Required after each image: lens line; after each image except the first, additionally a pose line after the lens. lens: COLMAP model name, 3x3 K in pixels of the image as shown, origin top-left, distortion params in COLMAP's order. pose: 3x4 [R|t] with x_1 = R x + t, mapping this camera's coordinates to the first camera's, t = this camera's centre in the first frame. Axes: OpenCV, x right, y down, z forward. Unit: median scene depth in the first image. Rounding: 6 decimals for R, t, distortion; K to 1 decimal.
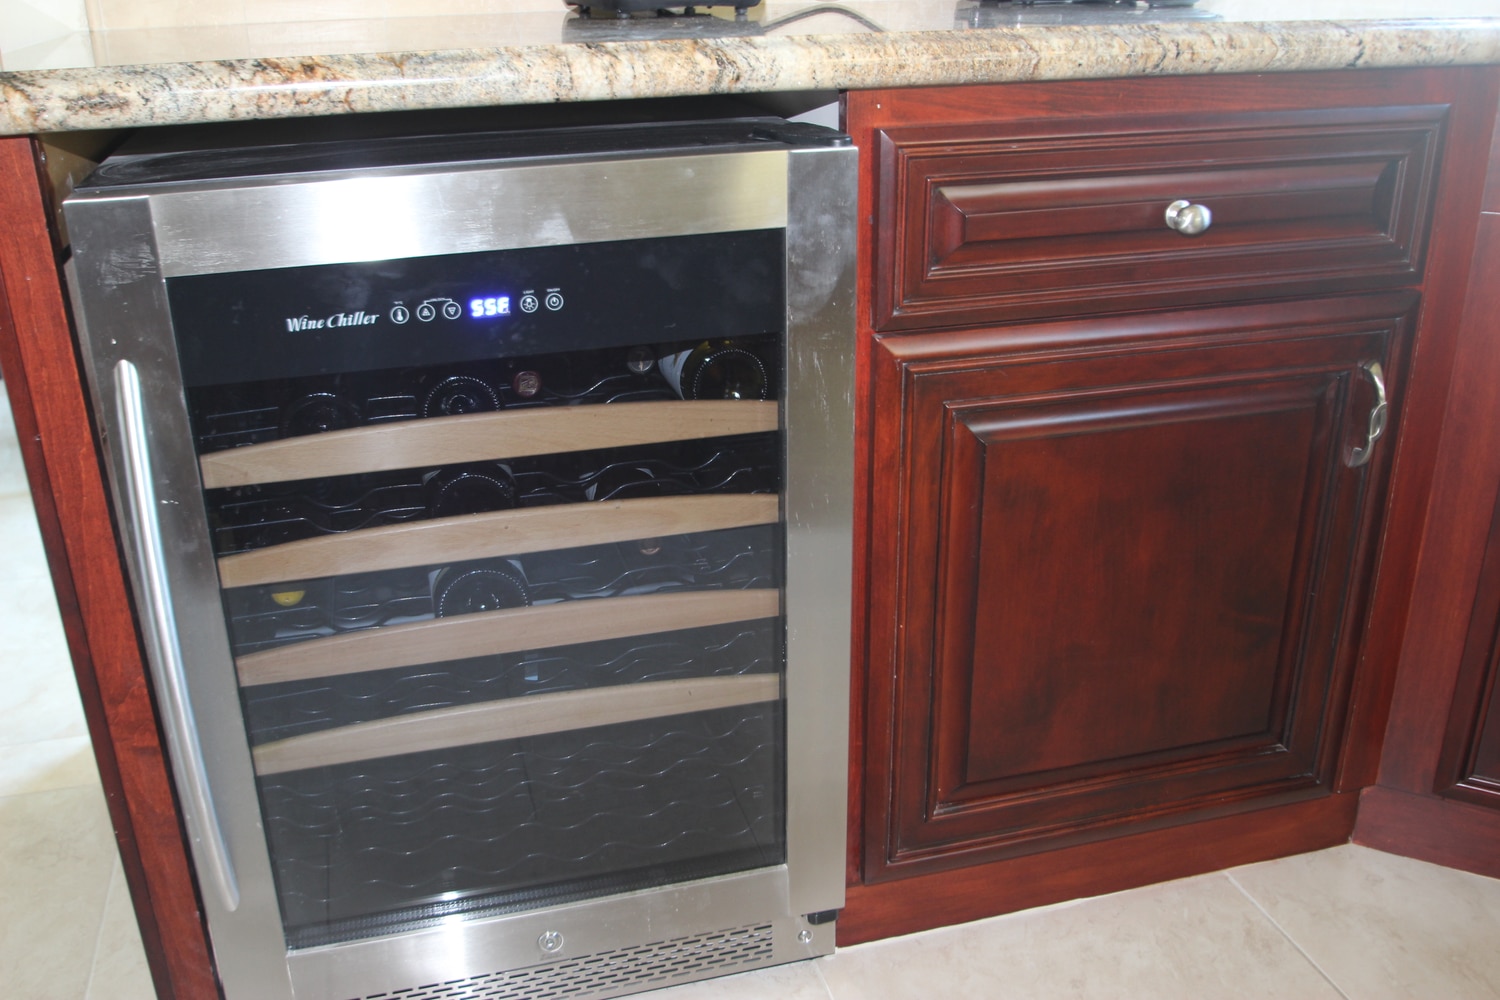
lens RADIAL K [[1380.9, 0, 752.3], [0, 1380.9, 499.6], [0, 0, 1]] dist [-0.039181, 0.000000]
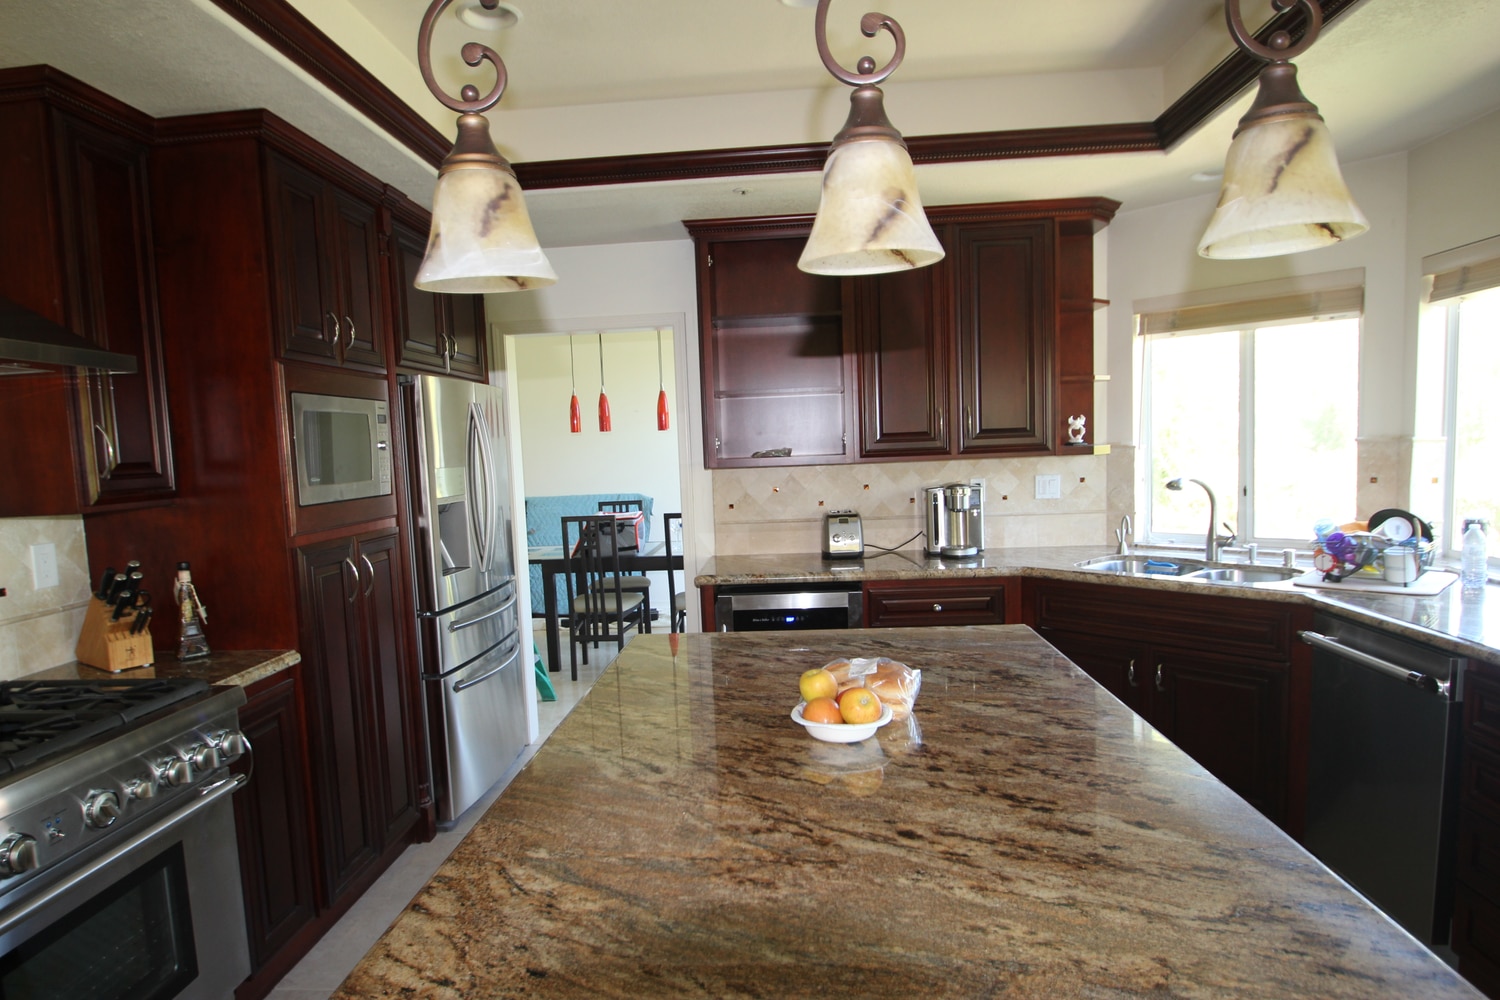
lens RADIAL K [[885.5, 0, 731.8], [0, 885.5, 526.4], [0, 0, 1]] dist [-0.019091, -0.005504]
pose [[0.943516, 0.012010, -0.331111, 0.678915], [-0.101953, 0.961379, -0.255649, 0.386193], [0.315252, 0.274966, 0.908300, -2.125099]]
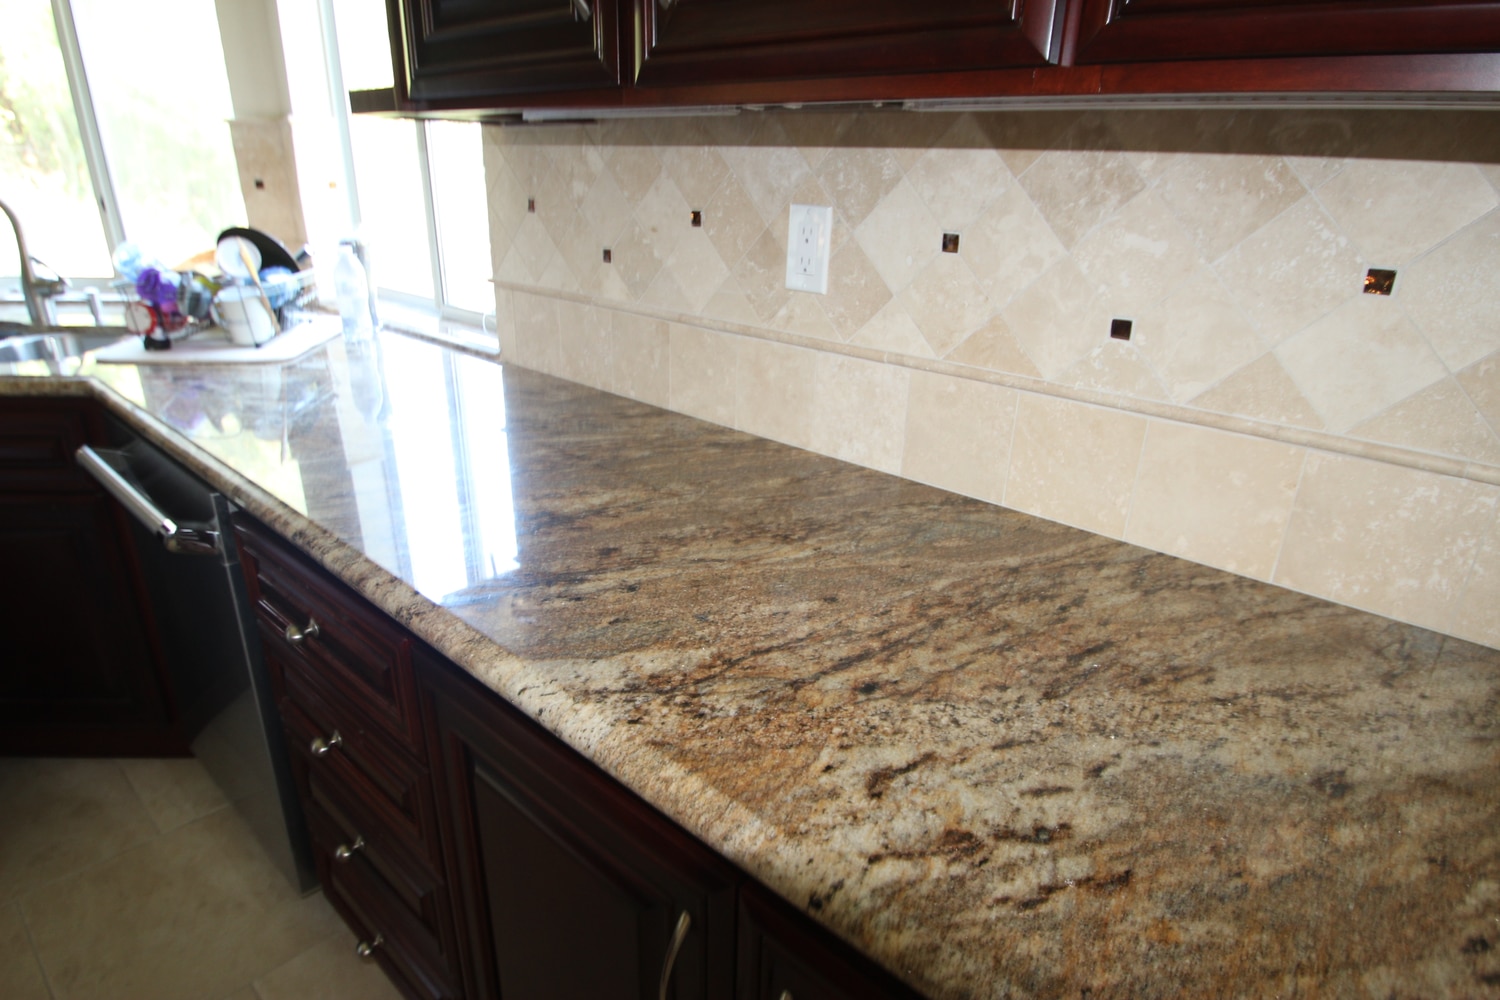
lens RADIAL K [[857.0, 0, 739.9], [0, 857.0, 511.3], [0, 0, 1]] dist [-0.019018, -0.005325]
pose [[0.846236, -0.169560, 0.505108, 1.546590], [0.162630, 0.984970, 0.058181, 0.082584], [-0.507382, 0.032911, 0.861093, -1.063798]]
